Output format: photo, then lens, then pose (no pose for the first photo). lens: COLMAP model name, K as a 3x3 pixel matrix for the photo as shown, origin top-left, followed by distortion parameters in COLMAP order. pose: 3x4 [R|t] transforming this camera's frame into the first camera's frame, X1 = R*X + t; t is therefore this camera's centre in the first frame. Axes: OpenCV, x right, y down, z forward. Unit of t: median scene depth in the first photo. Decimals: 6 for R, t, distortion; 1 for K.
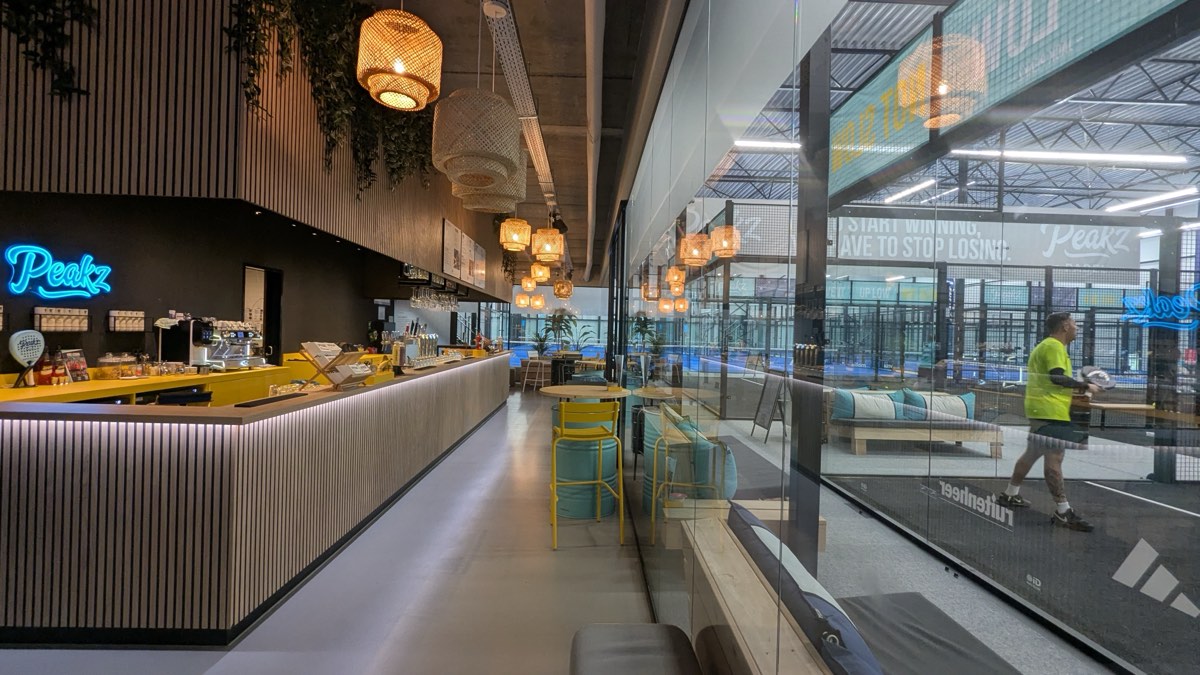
lens RADIAL K [[584.9, 0, 601.9], [0, 584.9, 334.3], [0, 0, 1]] dist [-0.004900, -0.000367]
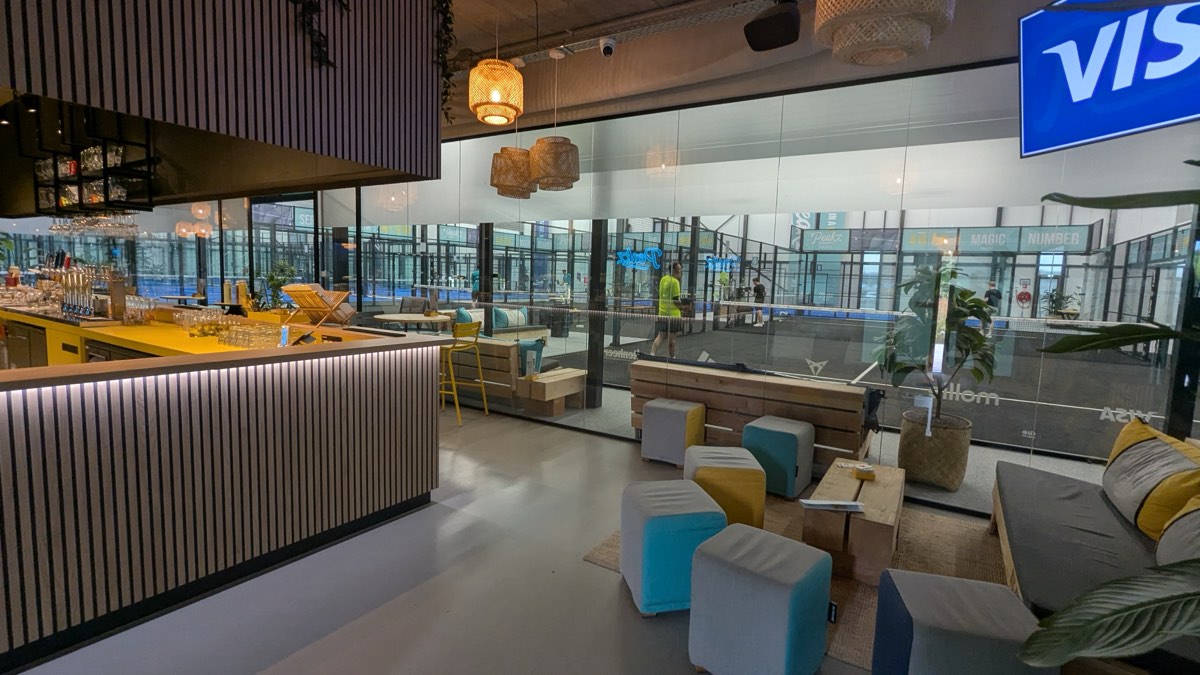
lens RADIAL K [[584.9, 0, 596.2], [0, 584.9, 339.0], [0, 0, 1]] dist [-0.004900, -0.000367]
pose [[0.568562, -0.093566, 0.817302, -0.276180], [-0.019361, 0.991713, 0.127002, -0.008178], [-0.822413, -0.088032, 0.562039, -0.016208]]
